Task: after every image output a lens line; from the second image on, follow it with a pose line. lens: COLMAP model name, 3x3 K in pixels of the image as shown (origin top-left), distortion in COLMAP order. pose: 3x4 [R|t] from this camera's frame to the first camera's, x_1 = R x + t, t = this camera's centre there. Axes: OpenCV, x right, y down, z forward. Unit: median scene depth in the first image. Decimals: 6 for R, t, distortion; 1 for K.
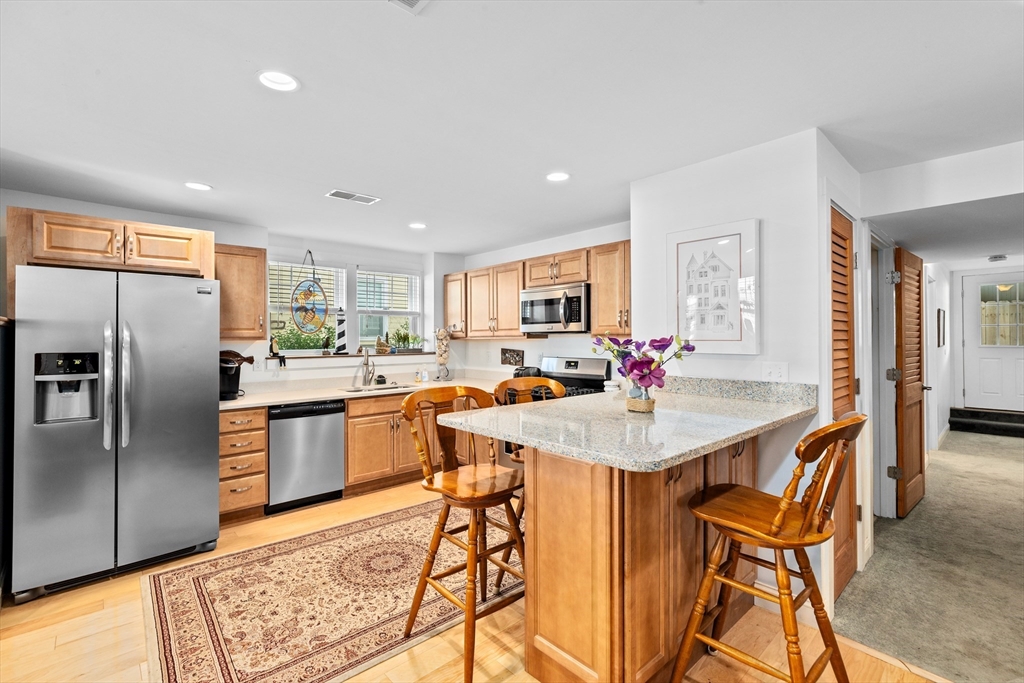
lens RADIAL K [[461.3, 0, 511.9], [0, 461.3, 339.5], [0, 0, 1]] dist [-0.003364, 0.001854]
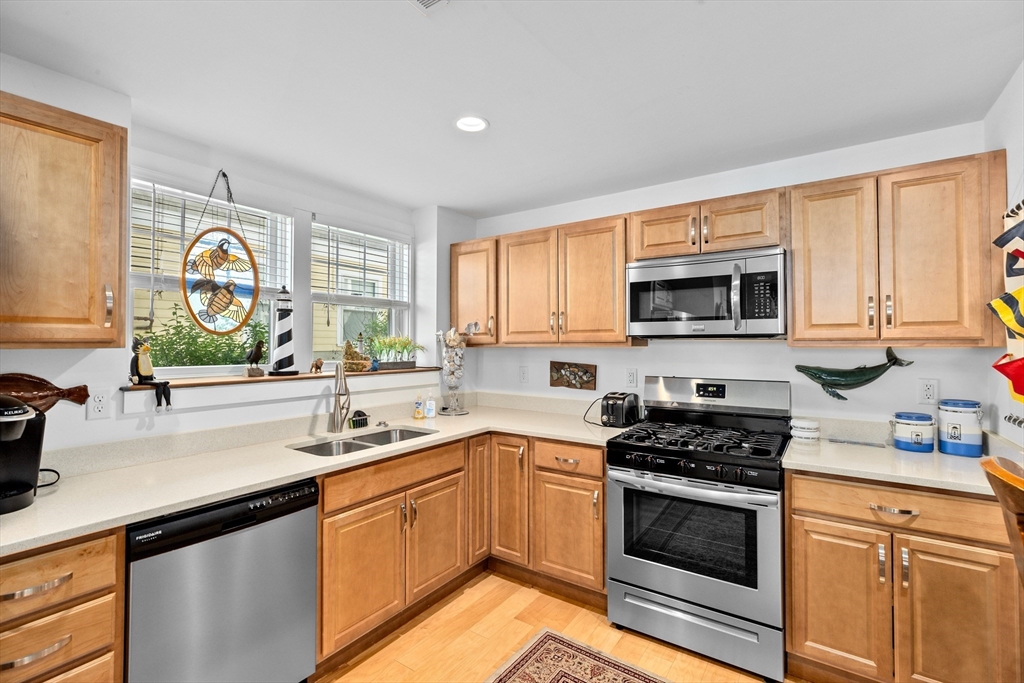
lens RADIAL K [[461.3, 0, 511.8], [0, 461.3, 339.0], [0, 0, 1]] dist [-0.003364, 0.001854]
pose [[0.976669, 0.007925, 0.214603, -0.234475], [-0.005024, 0.999889, -0.014061, -0.002536], [-0.214690, 0.012654, 0.976600, 0.435246]]
